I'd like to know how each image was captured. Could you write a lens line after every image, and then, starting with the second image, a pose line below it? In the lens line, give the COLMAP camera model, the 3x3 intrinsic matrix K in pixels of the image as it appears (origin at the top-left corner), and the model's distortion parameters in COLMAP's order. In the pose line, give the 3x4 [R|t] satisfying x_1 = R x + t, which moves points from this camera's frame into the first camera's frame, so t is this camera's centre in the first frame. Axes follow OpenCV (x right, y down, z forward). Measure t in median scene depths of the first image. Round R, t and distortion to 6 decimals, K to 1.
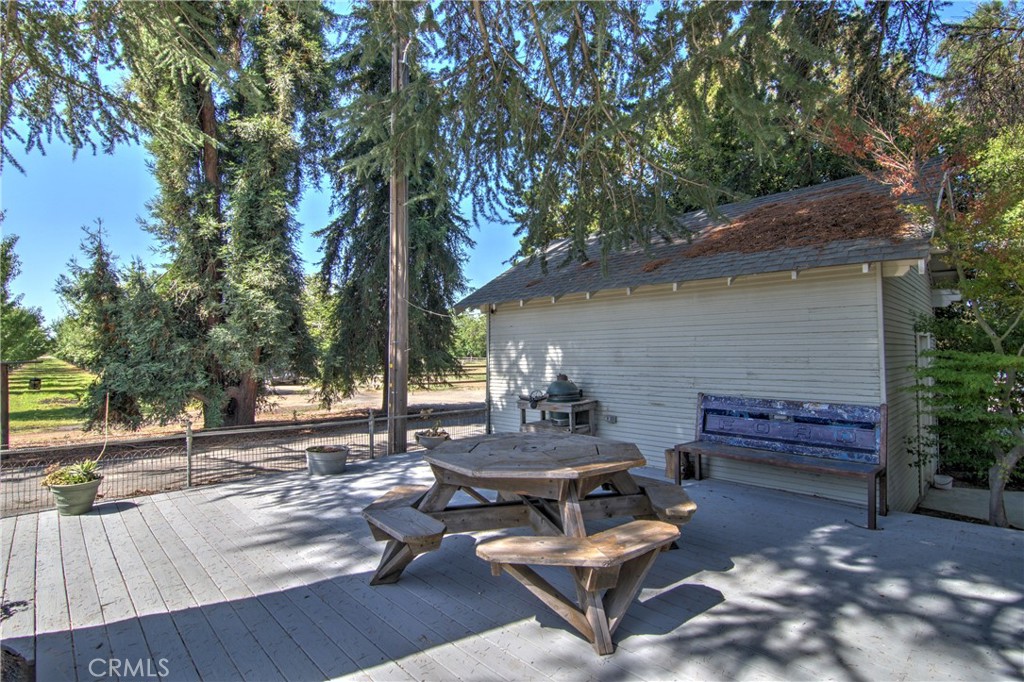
lens RADIAL K [[495.3, 0, 511.2], [0, 495.3, 343.1], [0, 0, 1]] dist [-0.014321, -0.005988]
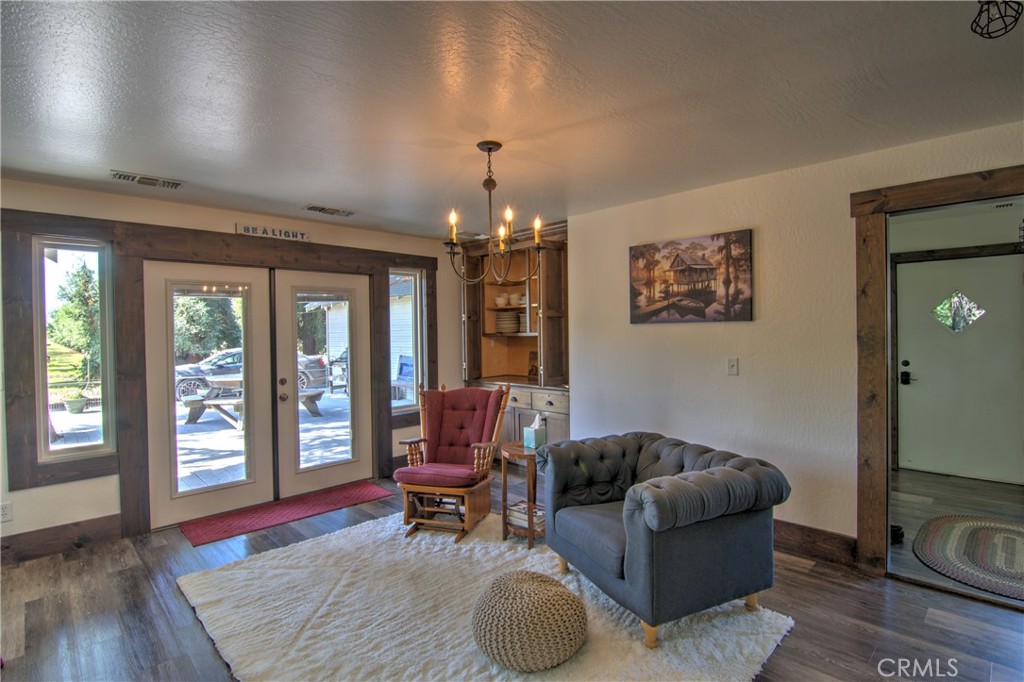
lens RADIAL K [[495.3, 0, 514.0], [0, 495.3, 340.5], [0, 0, 1]] dist [-0.014321, -0.005988]
pose [[0.999856, -0.015244, 0.007447, 0.900380], [0.014926, 0.999049, 0.040978, -0.028537], [-0.008065, -0.040861, 0.999132, -1.007888]]
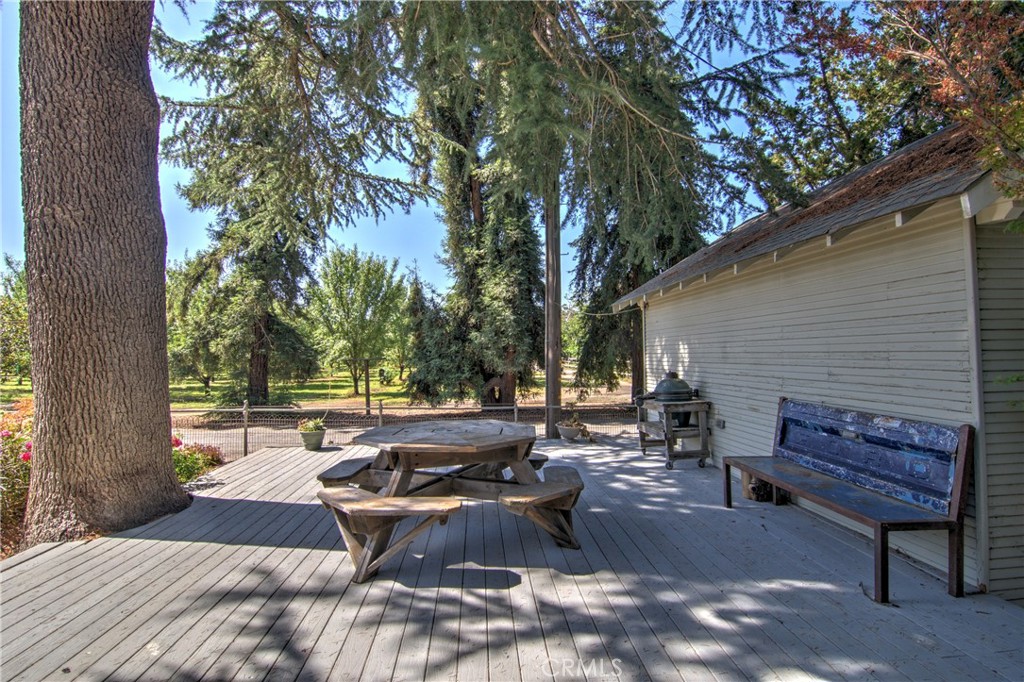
lens RADIAL K [[495.3, 0, 516.7], [0, 495.3, 337.6], [0, 0, 1]] dist [-0.014321, -0.005988]
pose [[0.773323, -0.026669, -0.633451, 0.624329], [0.024586, 0.999625, -0.012071, 0.003901], [0.633535, -0.006240, 0.773689, 0.121928]]
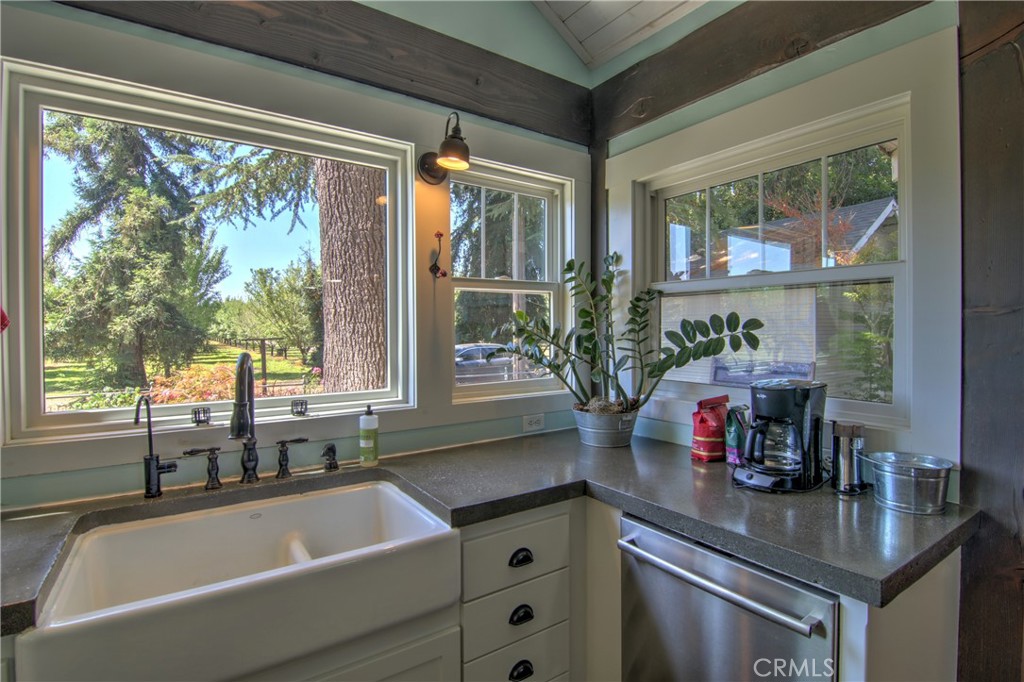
lens RADIAL K [[495.3, 0, 517.3], [0, 495.3, 338.4], [0, 0, 1]] dist [-0.014321, -0.005988]
pose [[0.988318, -0.000877, -0.152404, -0.010226], [0.006595, 0.999293, 0.037017, -0.027690], [0.152263, -0.037590, 0.987625, -0.779117]]
